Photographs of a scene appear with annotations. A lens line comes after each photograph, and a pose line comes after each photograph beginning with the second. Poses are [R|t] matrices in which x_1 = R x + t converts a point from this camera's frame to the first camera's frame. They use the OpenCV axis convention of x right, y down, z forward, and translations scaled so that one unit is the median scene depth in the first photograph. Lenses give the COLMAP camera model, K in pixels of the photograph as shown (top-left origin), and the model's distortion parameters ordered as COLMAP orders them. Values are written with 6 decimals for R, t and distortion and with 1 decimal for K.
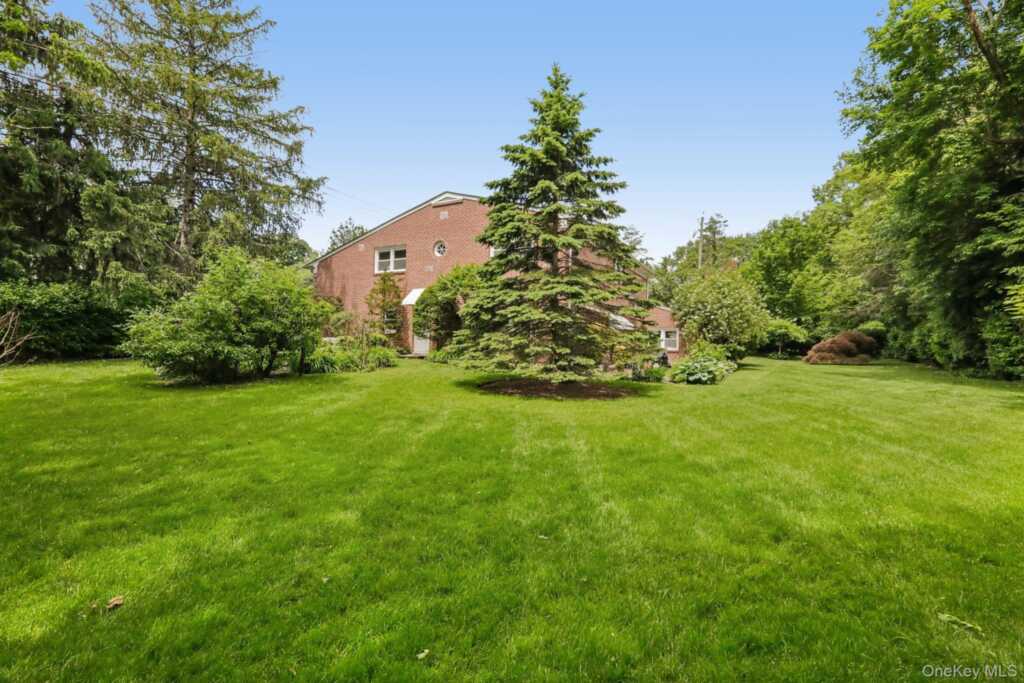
lens RADIAL K [[457.6, 0, 514.5], [0, 457.6, 338.9], [0, 0, 1]] dist [-0.005059, 0.002404]
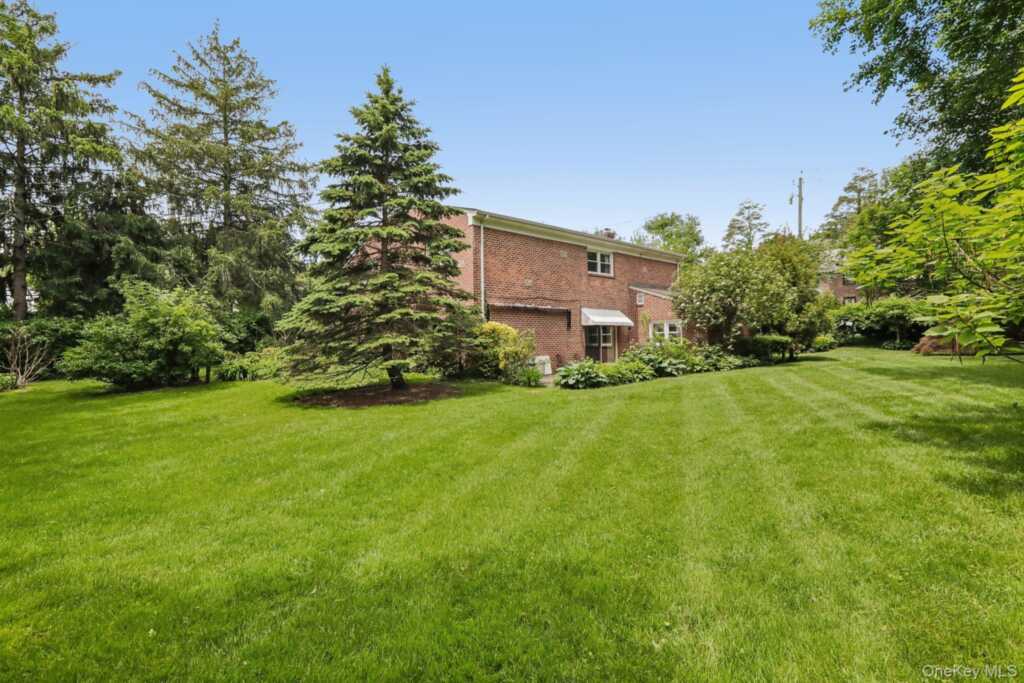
lens RADIAL K [[457.6, 0, 509.8], [0, 457.6, 345.5], [0, 0, 1]] dist [-0.005059, 0.002404]
pose [[0.935279, -0.038447, -0.351818, 0.387742], [0.044806, 0.998946, 0.009946, 0.002904], [0.351065, -0.025066, 0.936016, 0.095230]]
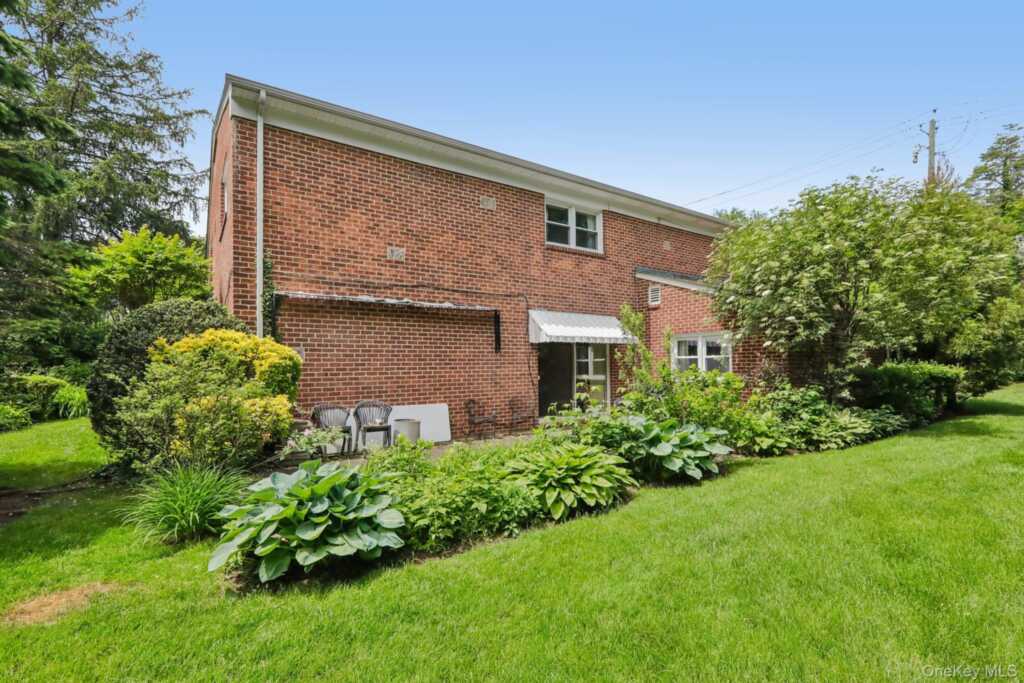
lens RADIAL K [[457.6, 0, 507.6], [0, 457.6, 367.6], [0, 0, 1]] dist [-0.005059, 0.002404]
pose [[0.885600, -0.030362, -0.463455, 0.402458], [0.038165, 0.999244, 0.007464, -0.000153], [0.462878, -0.024298, 0.886089, 0.557468]]
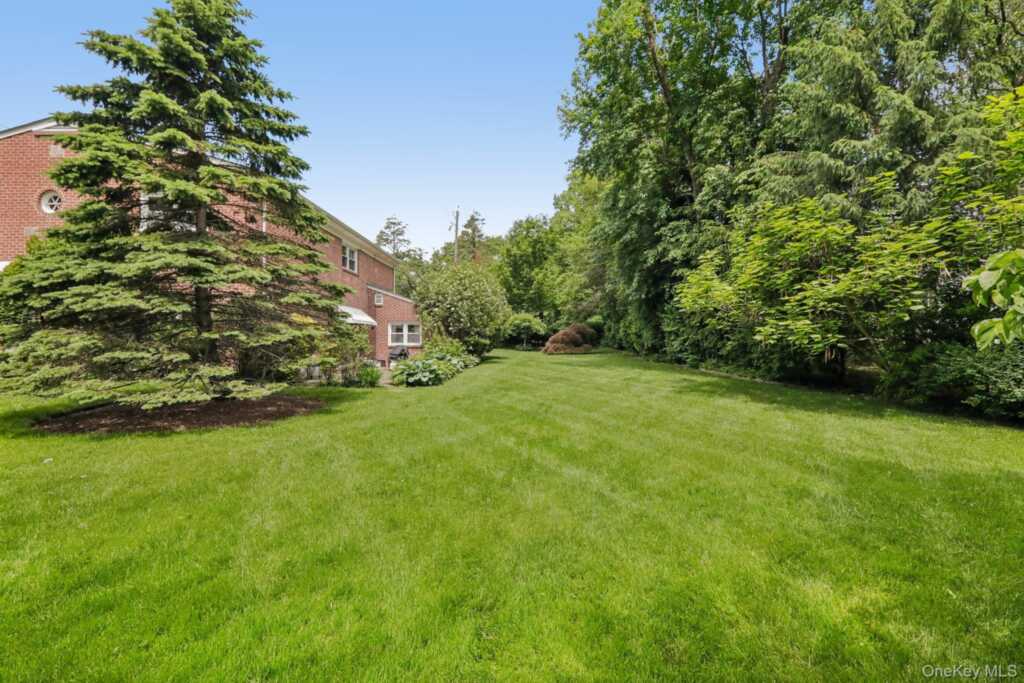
lens RADIAL K [[457.6, 0, 516.2], [0, 457.6, 340.6], [0, 0, 1]] dist [-0.005059, 0.002404]
pose [[0.886171, -0.022128, 0.462830, 0.106670], [0.014257, 0.999688, 0.020497, -0.001308], [-0.463139, -0.011566, 0.886210, 0.095030]]
